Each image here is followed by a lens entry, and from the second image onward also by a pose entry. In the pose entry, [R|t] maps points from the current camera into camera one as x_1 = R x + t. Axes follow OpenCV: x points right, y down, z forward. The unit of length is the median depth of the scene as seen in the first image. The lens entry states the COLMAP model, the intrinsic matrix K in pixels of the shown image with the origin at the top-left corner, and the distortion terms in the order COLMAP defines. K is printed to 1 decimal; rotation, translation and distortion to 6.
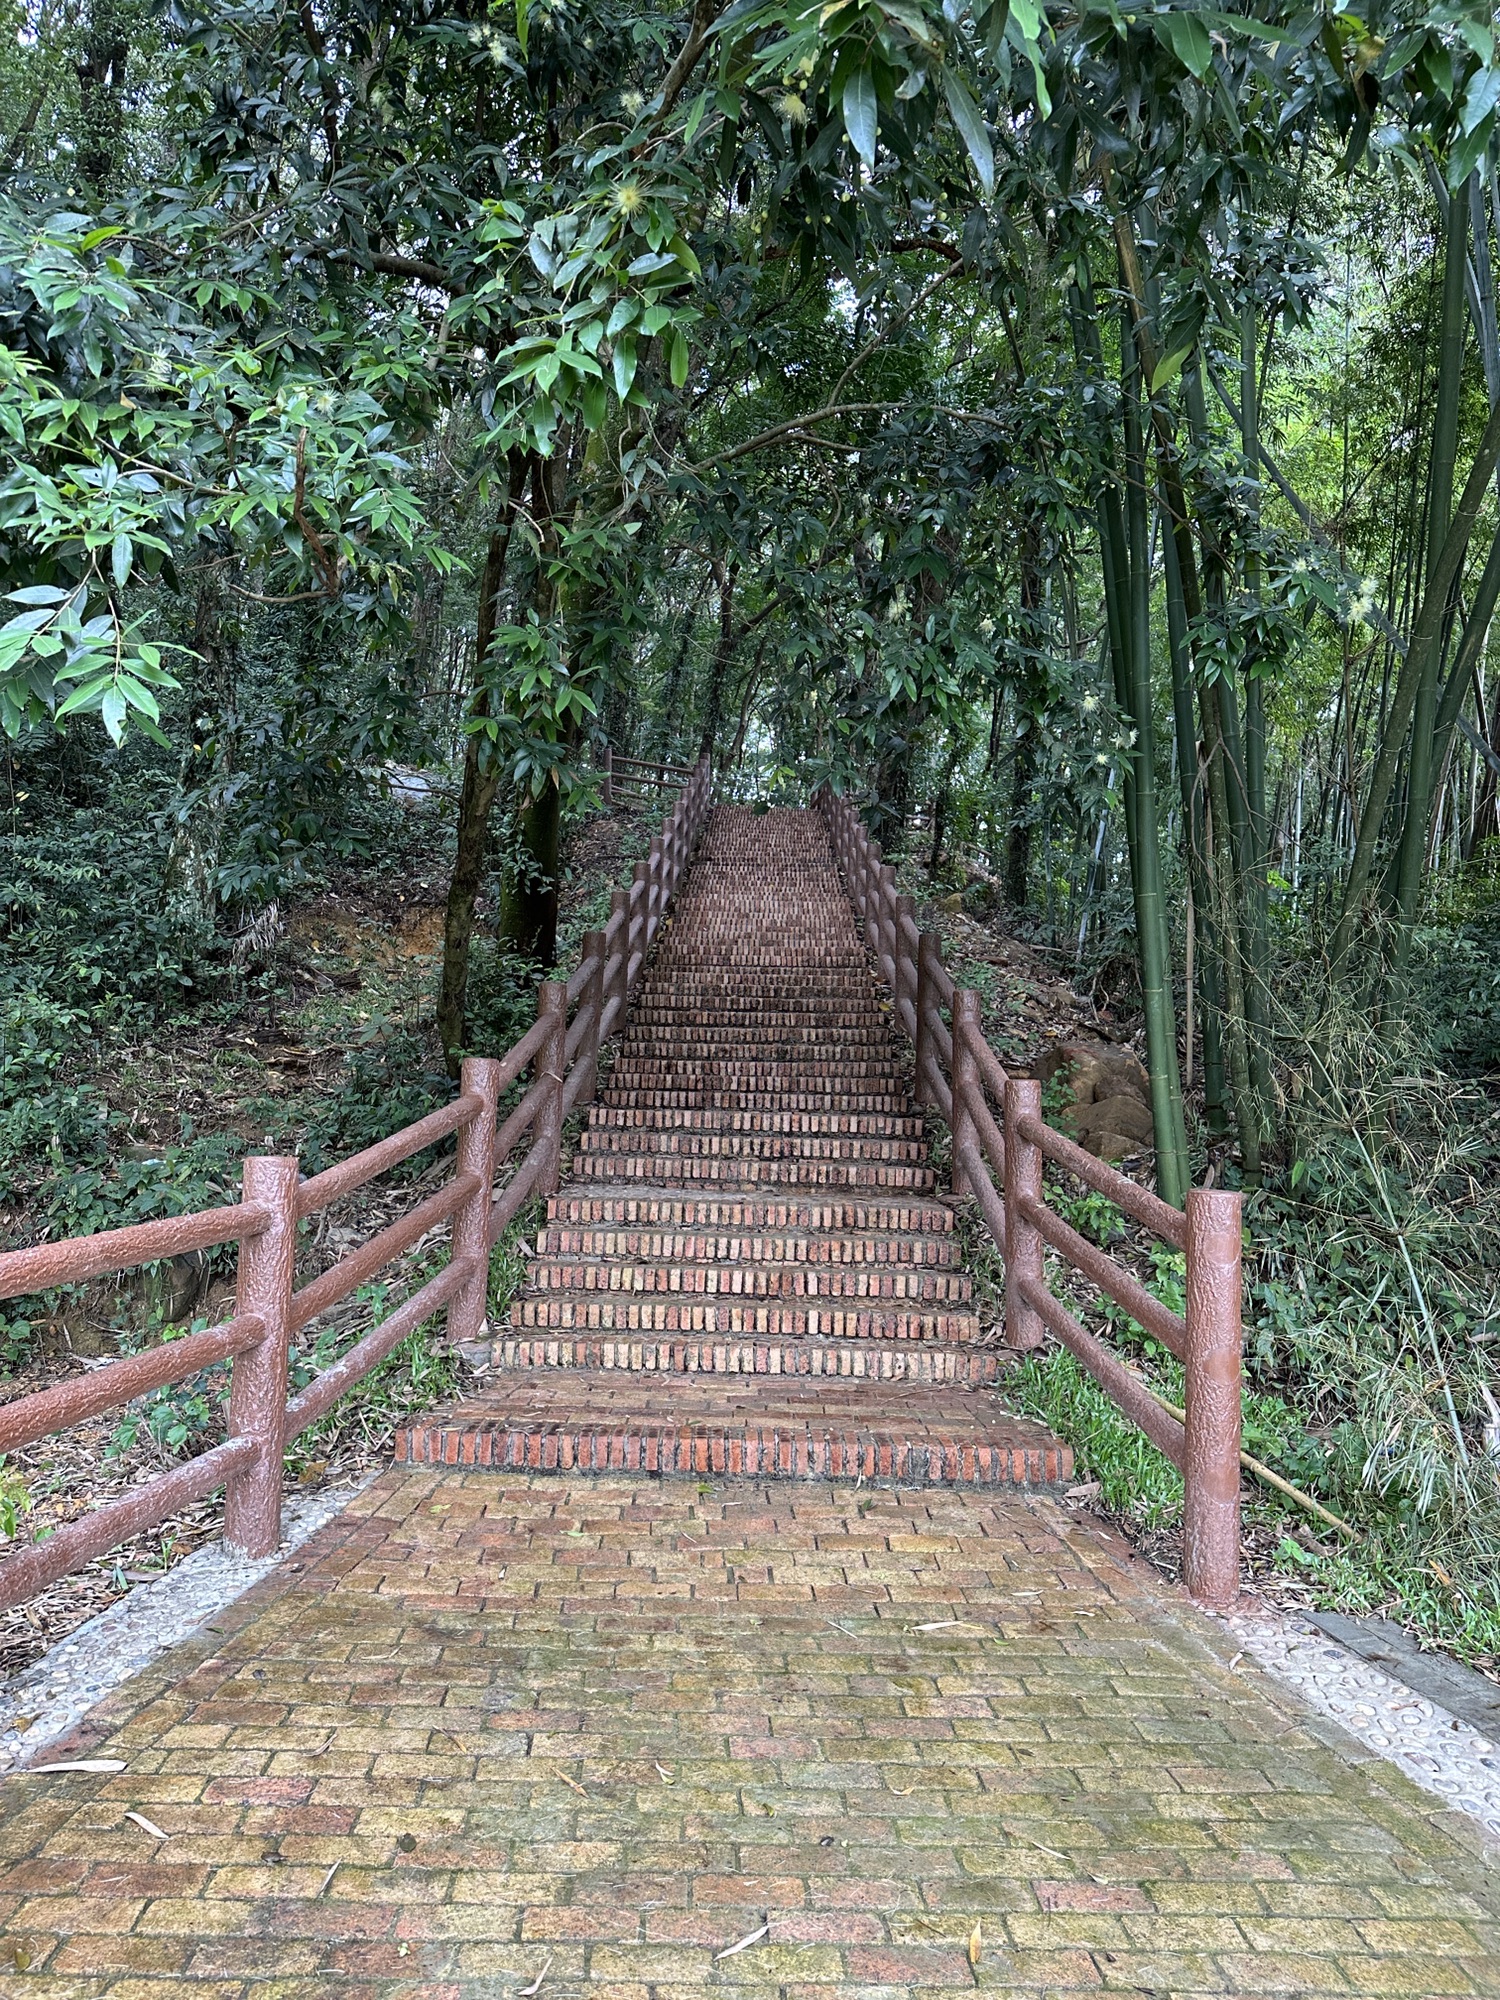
lens RADIAL K [[1397.3, 0, 750.5], [0, 1397.3, 998.4], [0, 0, 1]] dist [0.028905, -0.002707]
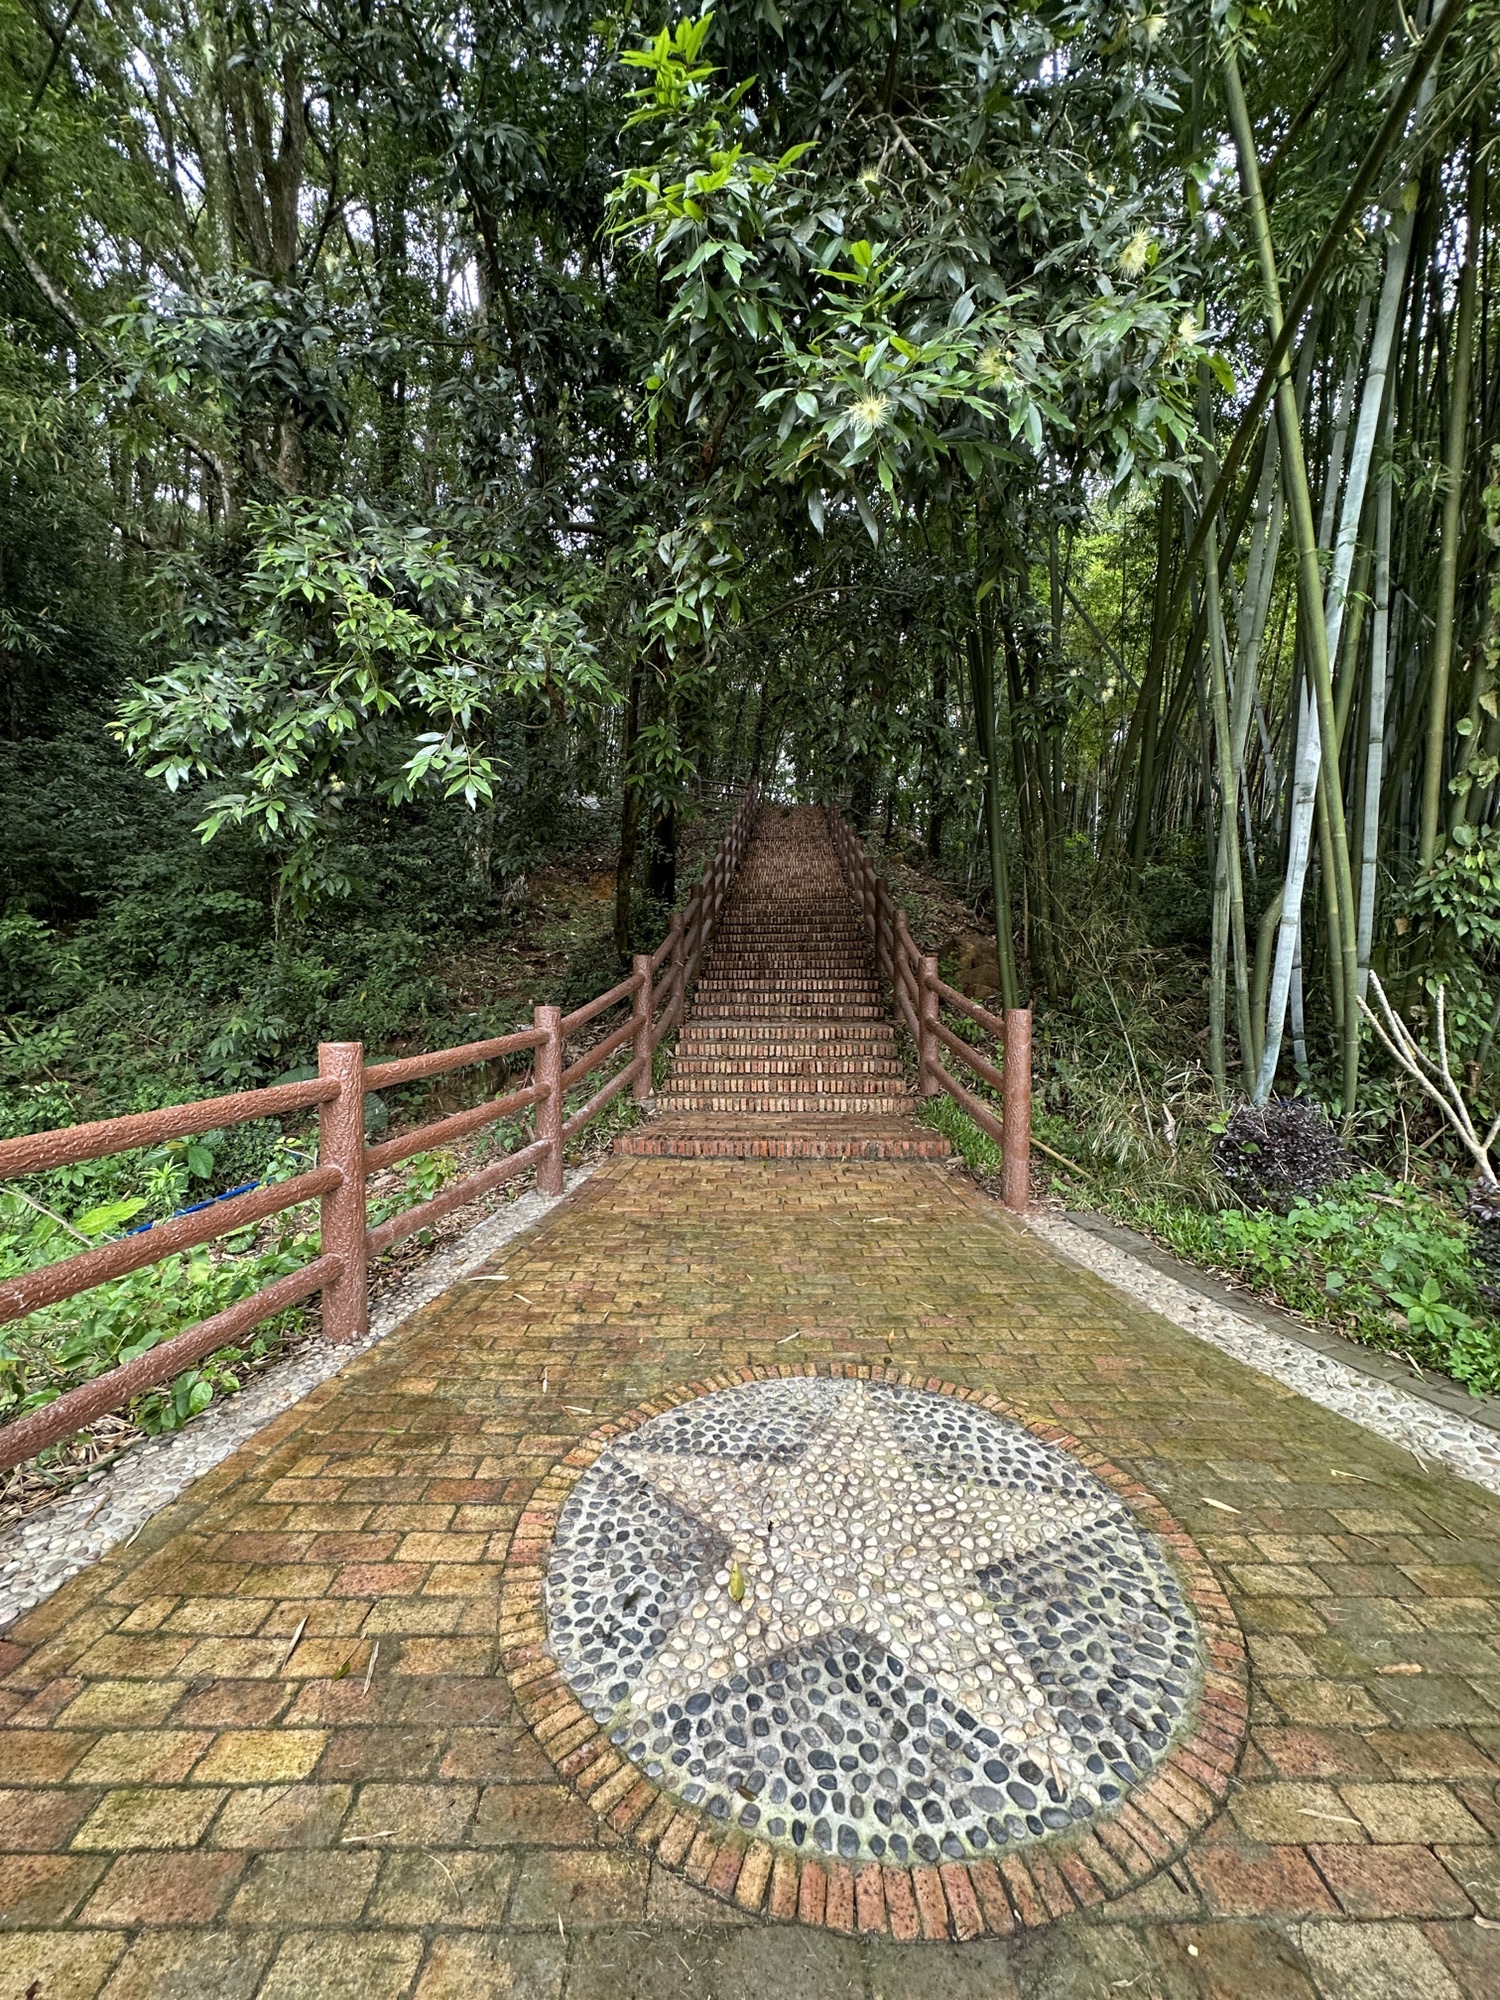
lens RADIAL K [[803.9, 0, 754.0], [0, 803.9, 997.9], [0, 0, 1]] dist [0.000949, 0.000003]
pose [[0.998694, -0.029496, -0.041711, 0.005089], [0.033546, 0.994422, 0.099995, -0.004687], [0.038529, -0.101264, 0.994113, -0.126199]]
